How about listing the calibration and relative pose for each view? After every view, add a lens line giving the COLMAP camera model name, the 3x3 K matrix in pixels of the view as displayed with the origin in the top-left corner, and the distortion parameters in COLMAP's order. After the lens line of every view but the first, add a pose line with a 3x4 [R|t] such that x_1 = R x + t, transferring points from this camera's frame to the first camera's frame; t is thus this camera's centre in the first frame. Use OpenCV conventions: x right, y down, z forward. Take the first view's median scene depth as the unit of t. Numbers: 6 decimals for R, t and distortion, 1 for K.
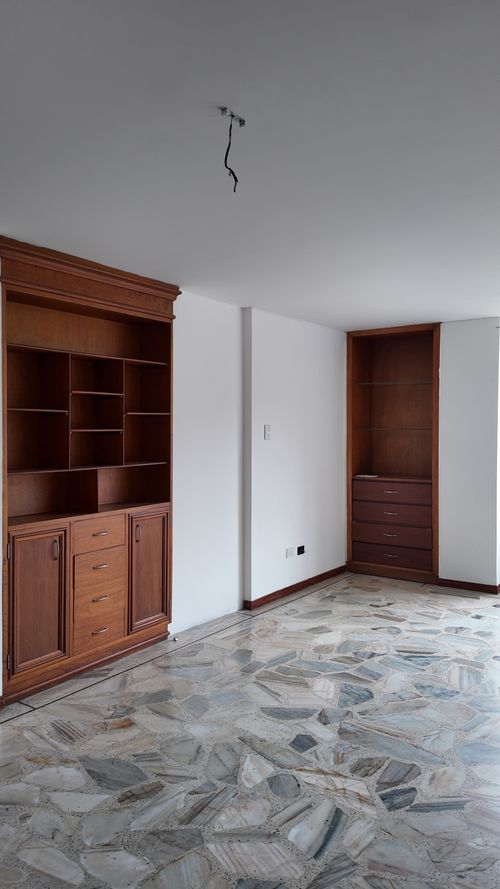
lens RADIAL K [[616.1, 0, 245.5], [0, 616.1, 446.0], [0, 0, 1]] dist [0.011824, -0.034981]
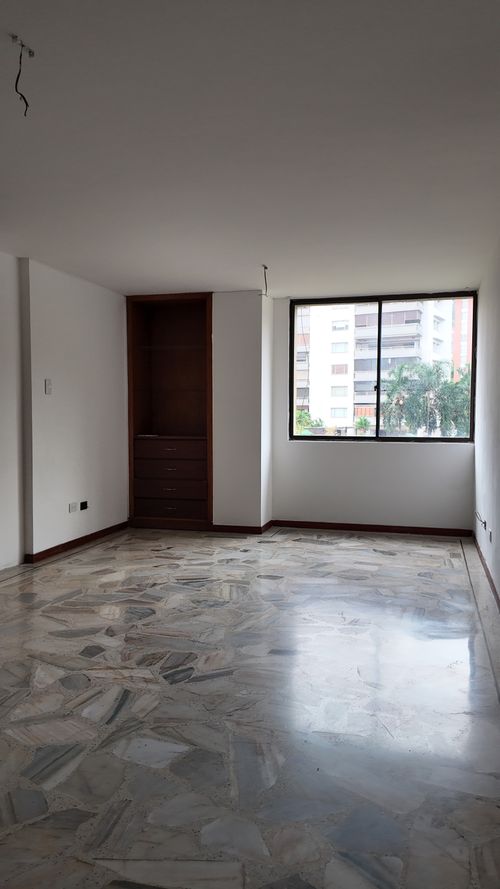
lens RADIAL K [[616.1, 0, 259.2], [0, 616.1, 444.5], [0, 0, 1]] dist [0.011824, -0.034981]
pose [[0.929734, -0.011119, 0.368063, -0.021202], [0.004117, 0.999795, 0.019803, 0.074013], [-0.368208, -0.016896, 0.929590, -0.081332]]
